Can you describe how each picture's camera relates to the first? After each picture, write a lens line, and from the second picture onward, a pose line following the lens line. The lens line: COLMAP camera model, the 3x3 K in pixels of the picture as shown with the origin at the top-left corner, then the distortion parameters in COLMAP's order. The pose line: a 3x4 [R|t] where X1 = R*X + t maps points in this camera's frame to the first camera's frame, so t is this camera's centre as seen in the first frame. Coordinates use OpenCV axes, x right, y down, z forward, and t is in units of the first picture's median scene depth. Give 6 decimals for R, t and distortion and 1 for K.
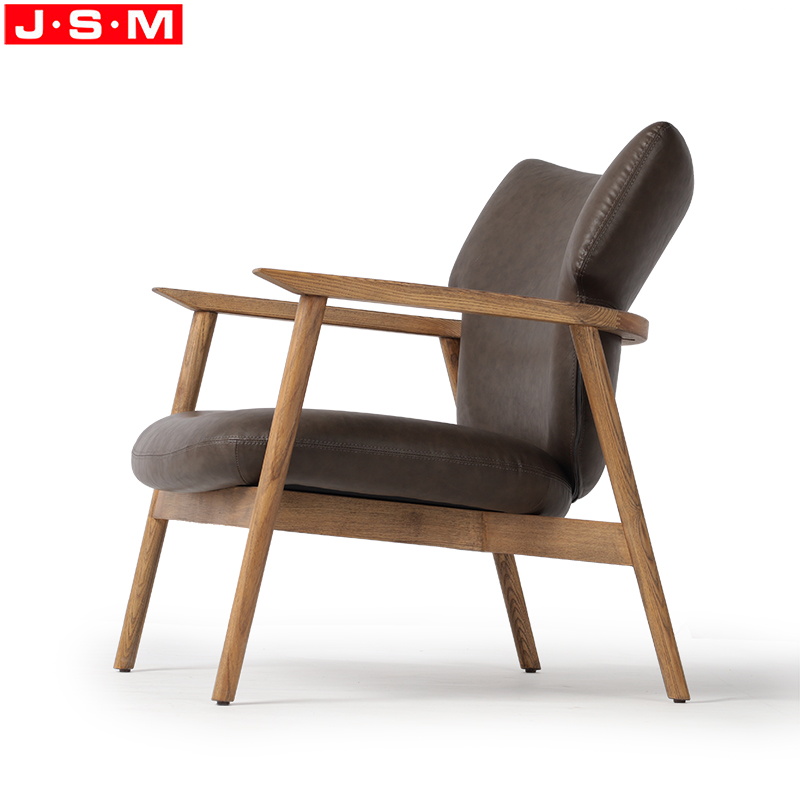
lens RADIAL K [[3732.6, 0, 400.0], [0, 3732.6, 400.0], [0, 0, 1]] dist [0.085673, -2.342499]
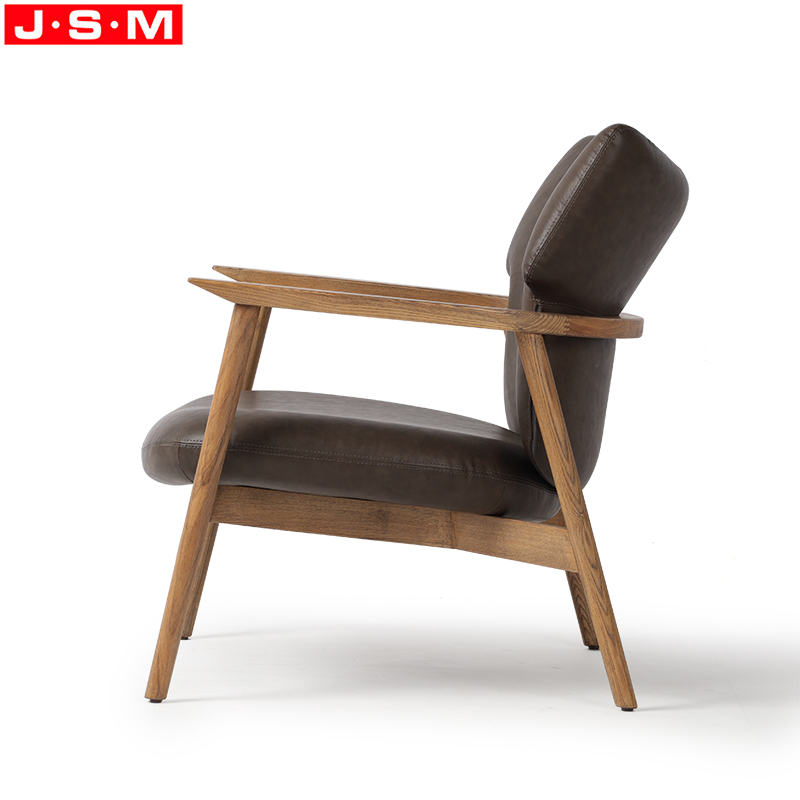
lens RADIAL K [[3732.6, 0, 400.0], [0, 3732.6, 400.0], [0, 0, 1]] dist [0.085673, -2.342499]
pose [[0.969203, 0.018832, -0.245542, 0.259242], [-0.003313, 0.997979, 0.063464, -0.064519], [0.246241, -0.060696, 0.967306, 0.026349]]
